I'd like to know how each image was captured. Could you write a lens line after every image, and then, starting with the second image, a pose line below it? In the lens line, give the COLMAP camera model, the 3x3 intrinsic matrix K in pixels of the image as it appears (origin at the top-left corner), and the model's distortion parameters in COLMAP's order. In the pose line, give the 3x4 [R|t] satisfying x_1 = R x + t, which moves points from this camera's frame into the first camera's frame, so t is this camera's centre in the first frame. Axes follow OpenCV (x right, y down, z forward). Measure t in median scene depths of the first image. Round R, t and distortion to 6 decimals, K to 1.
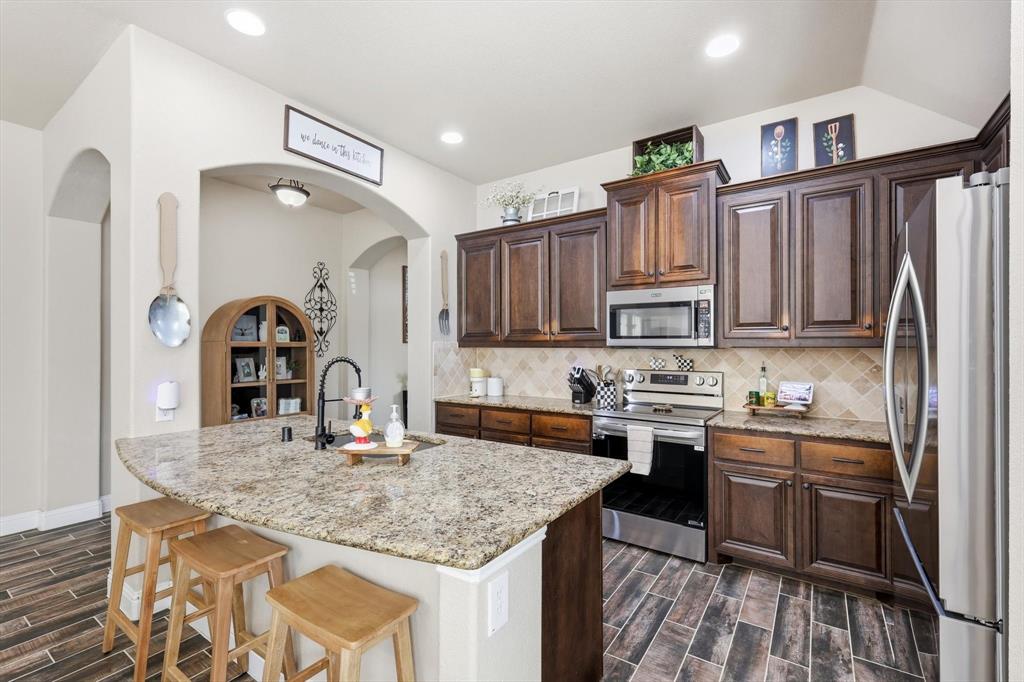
lens RADIAL K [[448.1, 0, 511.4], [0, 448.1, 343.4], [0, 0, 1]] dist [0.001241, 0.000040]
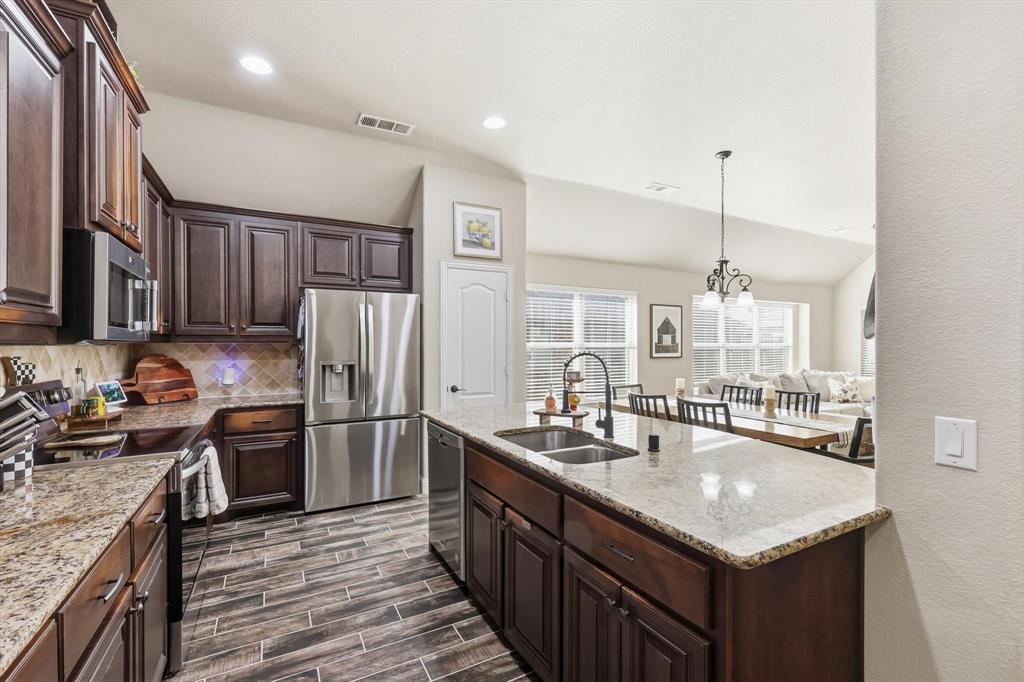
lens RADIAL K [[448.1, 0, 510.9], [0, 448.1, 344.4], [0, 0, 1]] dist [0.001241, 0.000040]
pose [[-0.887042, 0.000398, 0.461689, -0.631168], [-0.001267, 0.999994, -0.003298, 0.017943], [-0.461687, -0.003510, -0.887036, 1.829277]]
